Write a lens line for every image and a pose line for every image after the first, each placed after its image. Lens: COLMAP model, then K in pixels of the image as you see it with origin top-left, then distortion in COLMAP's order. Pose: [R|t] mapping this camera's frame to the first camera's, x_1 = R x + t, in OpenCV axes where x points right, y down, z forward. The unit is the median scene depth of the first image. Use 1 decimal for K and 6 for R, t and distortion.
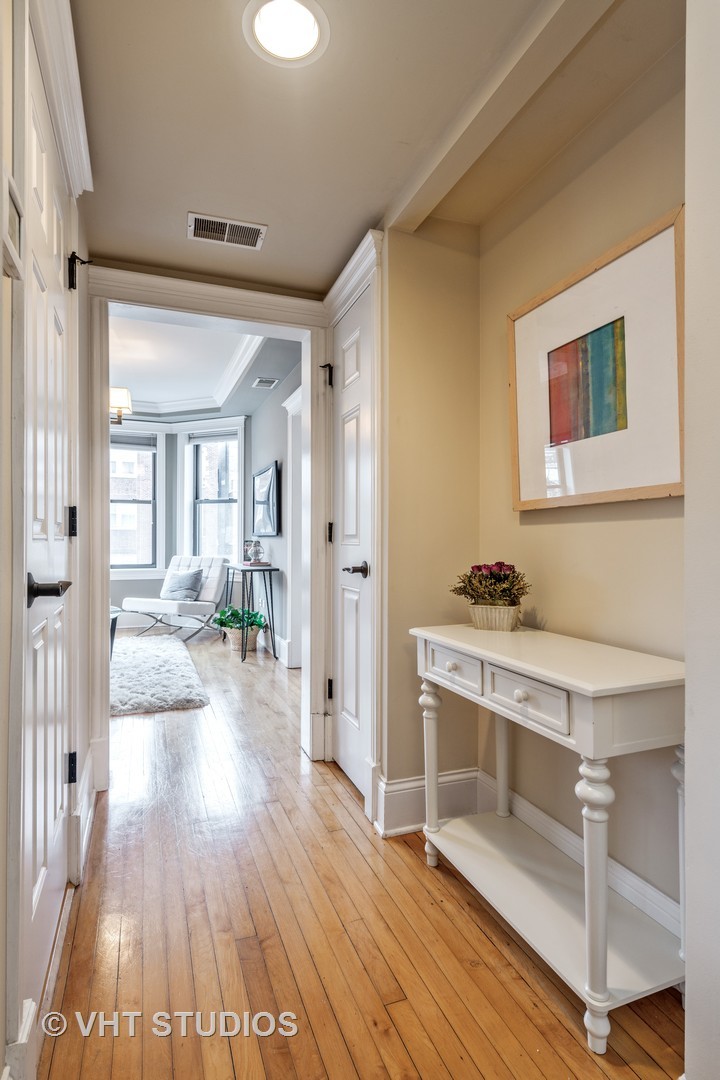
lens RADIAL K [[569.8, 0, 360.5], [0, 569.8, 536.8], [0, 0, 1]] dist [-0.000348, 0.000212]
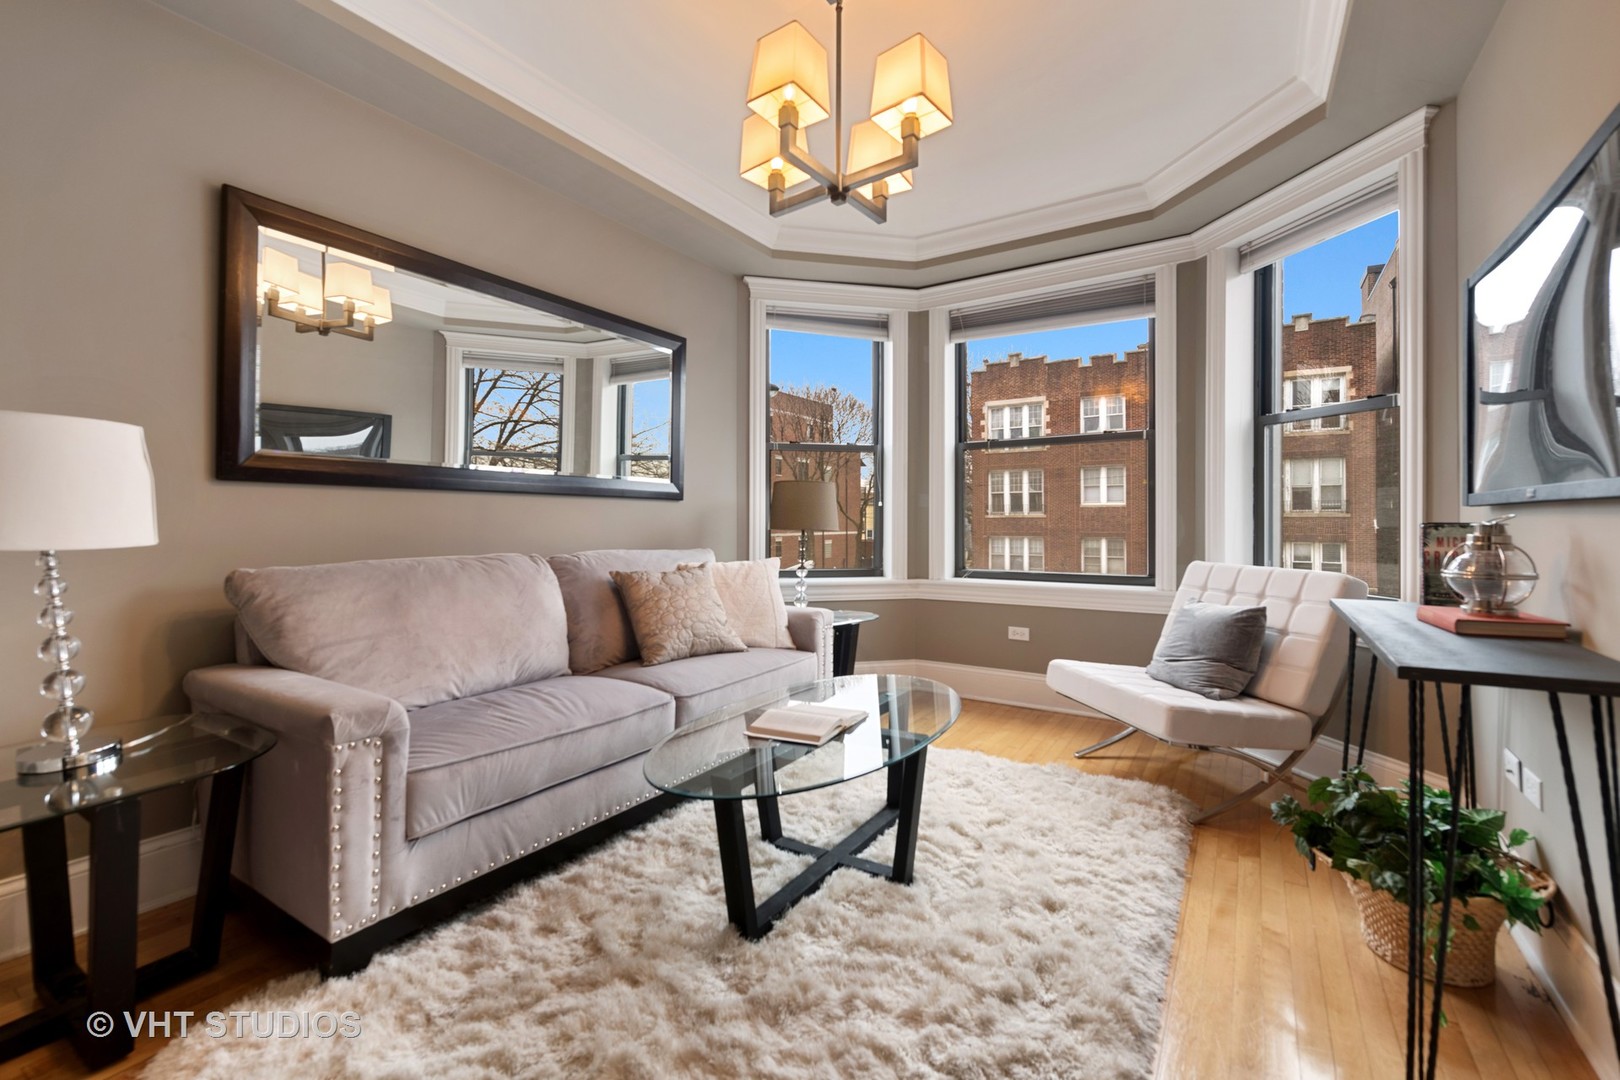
lens RADIAL K [[691.9, 0, 781.8], [0, 691.9, 517.2], [0, 0, 1]] dist [-0.002767, -0.000915]
pose [[0.568812, -0.004803, -0.822453, -0.100878], [0.010927, 0.999939, 0.001718, -0.000754], [0.822395, -0.009964, 0.568830, 0.522866]]
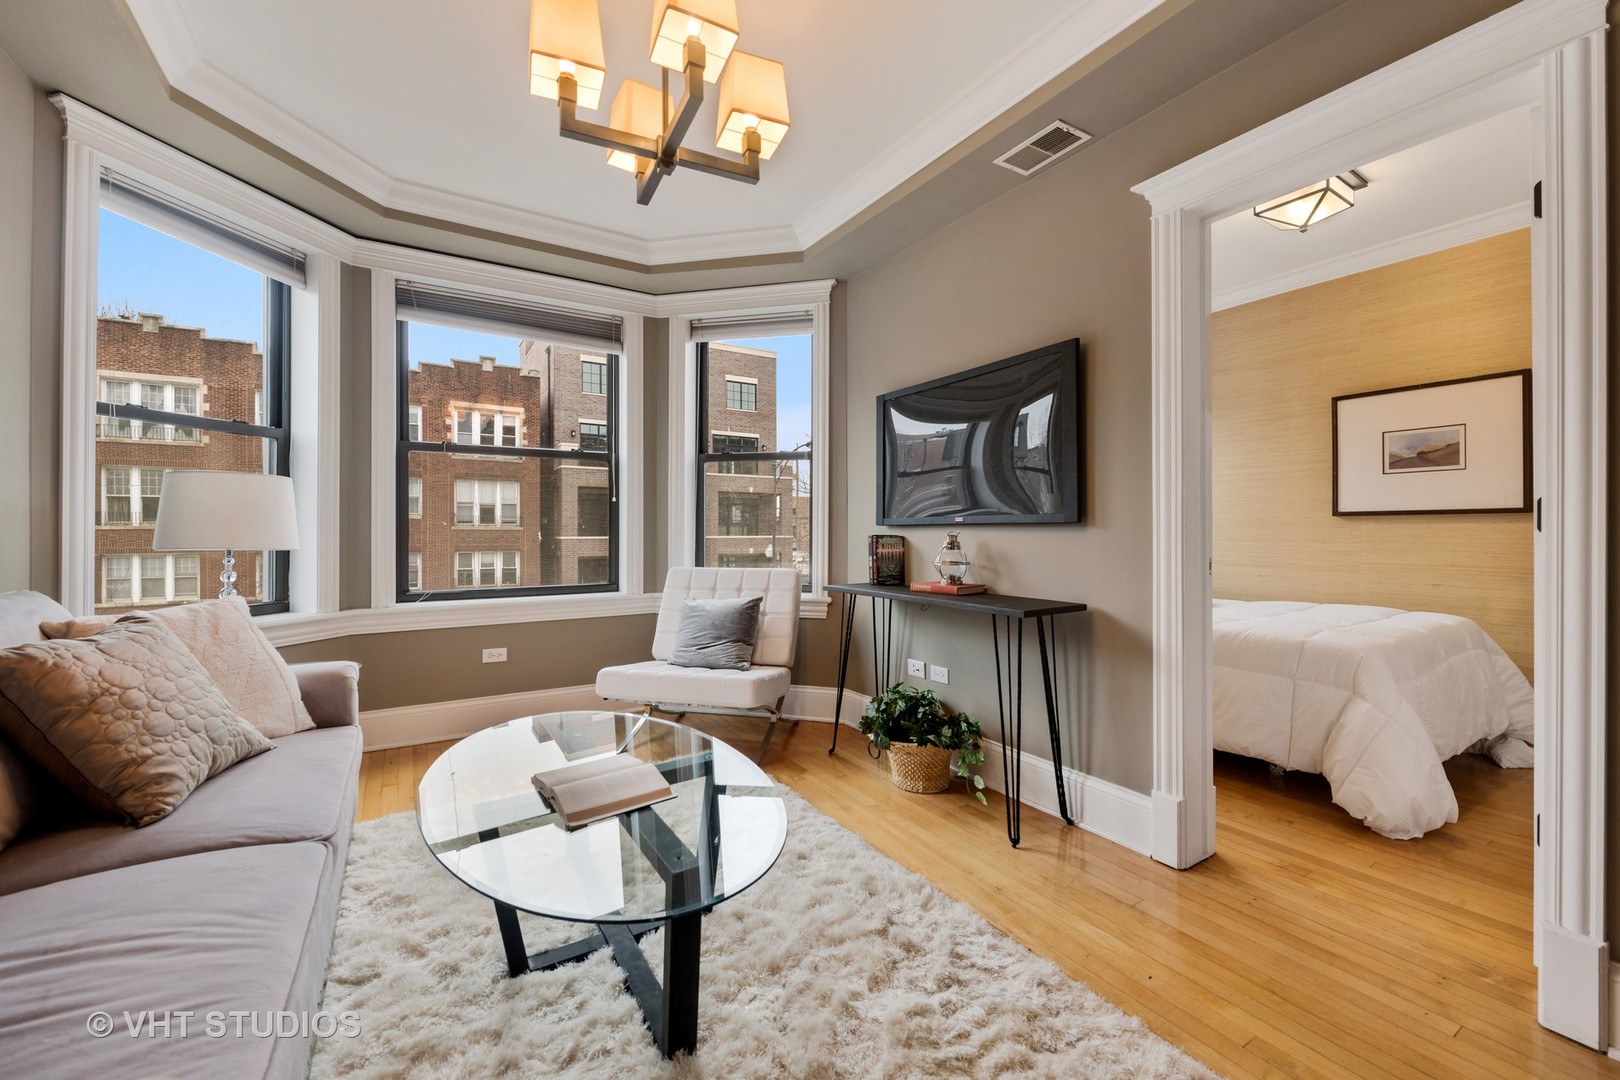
lens RADIAL K [[656.9, 0, 824.6], [0, 656.9, 532.2], [0, 0, 1]] dist [0.002765, -0.000103]
pose [[0.981199, -0.001525, 0.192994, -0.328221], [-0.000810, 0.999927, 0.012021, -0.002801], [-0.192998, -0.011952, 0.981126, 0.455807]]
